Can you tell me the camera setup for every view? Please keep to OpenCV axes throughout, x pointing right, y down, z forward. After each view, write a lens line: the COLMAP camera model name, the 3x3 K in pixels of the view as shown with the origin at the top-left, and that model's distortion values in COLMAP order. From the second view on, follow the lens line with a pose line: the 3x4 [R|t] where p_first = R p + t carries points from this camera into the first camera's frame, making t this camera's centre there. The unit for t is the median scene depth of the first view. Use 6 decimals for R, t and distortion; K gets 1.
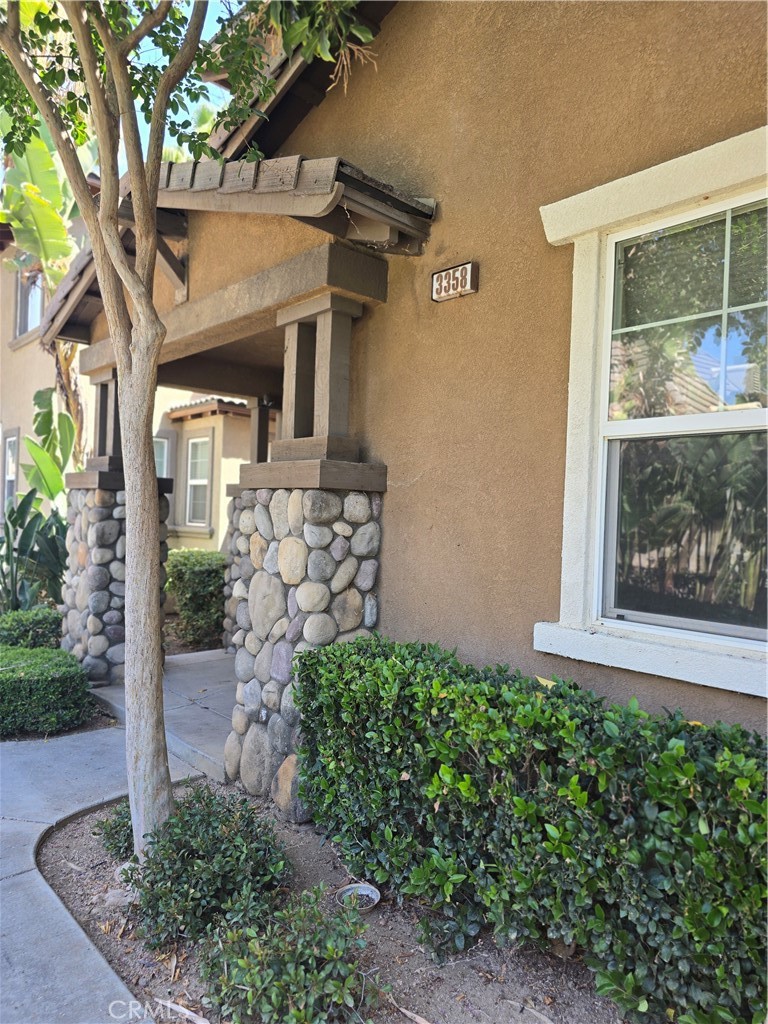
lens RADIAL K [[675.7, 0, 384.0], [0, 675.7, 512.0], [0, 0, 1]] dist [-0.022772, -0.001633]
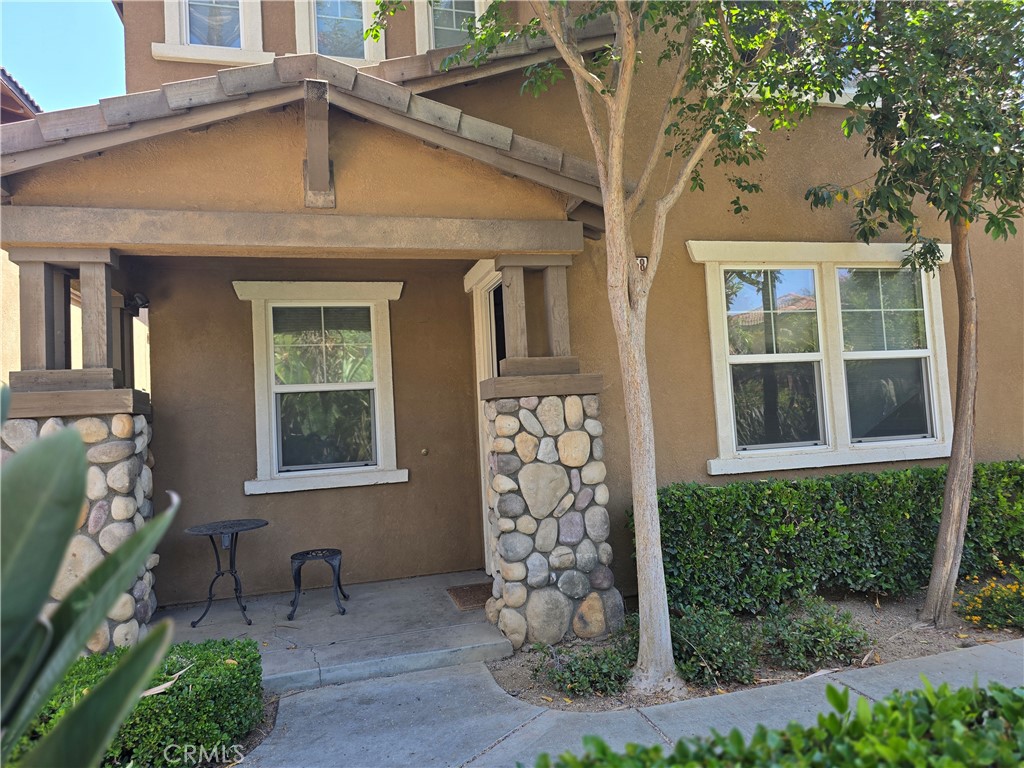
lens RADIAL K [[675.7, 0, 512.0], [0, 675.7, 384.0], [0, 0, 1]] dist [-0.022772, -0.001633]
pose [[0.482516, -0.000543, 0.875887, -1.328920], [0.073982, 0.996452, -0.040138, -0.010107], [-0.872757, 0.084167, 0.480844, 0.445422]]
